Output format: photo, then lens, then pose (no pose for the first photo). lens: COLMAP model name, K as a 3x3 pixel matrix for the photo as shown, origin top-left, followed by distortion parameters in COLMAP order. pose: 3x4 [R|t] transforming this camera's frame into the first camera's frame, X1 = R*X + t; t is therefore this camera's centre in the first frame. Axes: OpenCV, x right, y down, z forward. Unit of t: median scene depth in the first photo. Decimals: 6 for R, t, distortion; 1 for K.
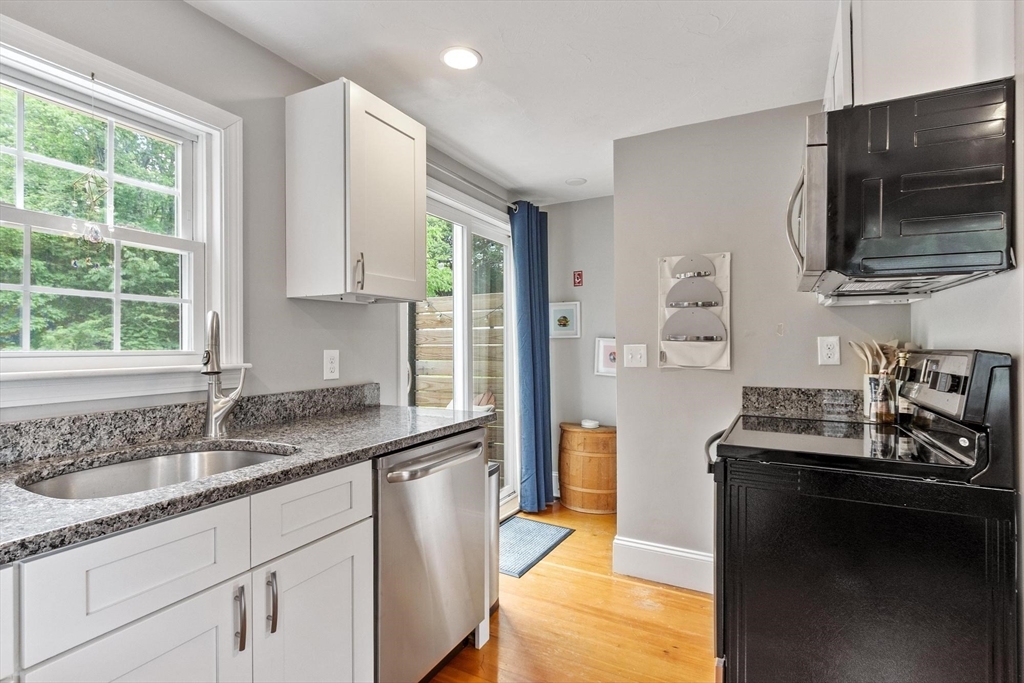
lens RADIAL K [[503.6, 0, 508.3], [0, 503.6, 342.6], [0, 0, 1]] dist [-0.005887, -0.000398]
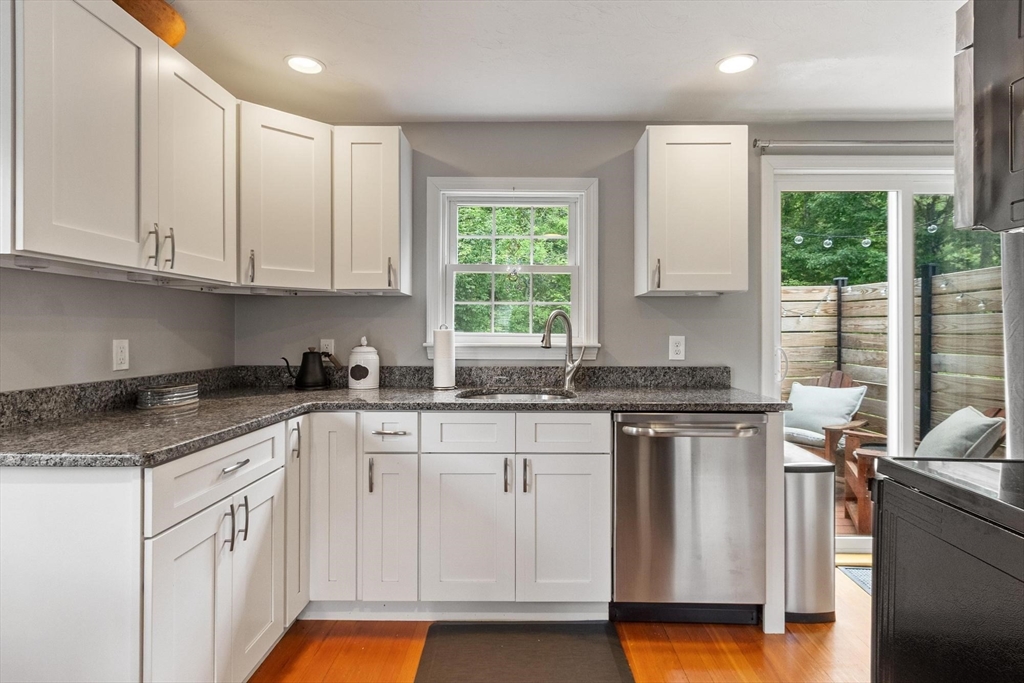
lens RADIAL K [[503.6, 0, 496.6], [0, 503.6, 333.2], [0, 0, 1]] dist [-0.005887, -0.000398]
pose [[0.444032, 0.009246, -0.895963, 0.682700], [-0.004342, 0.999957, 0.008168, -0.000395], [0.896000, 0.000264, 0.444053, 0.076123]]
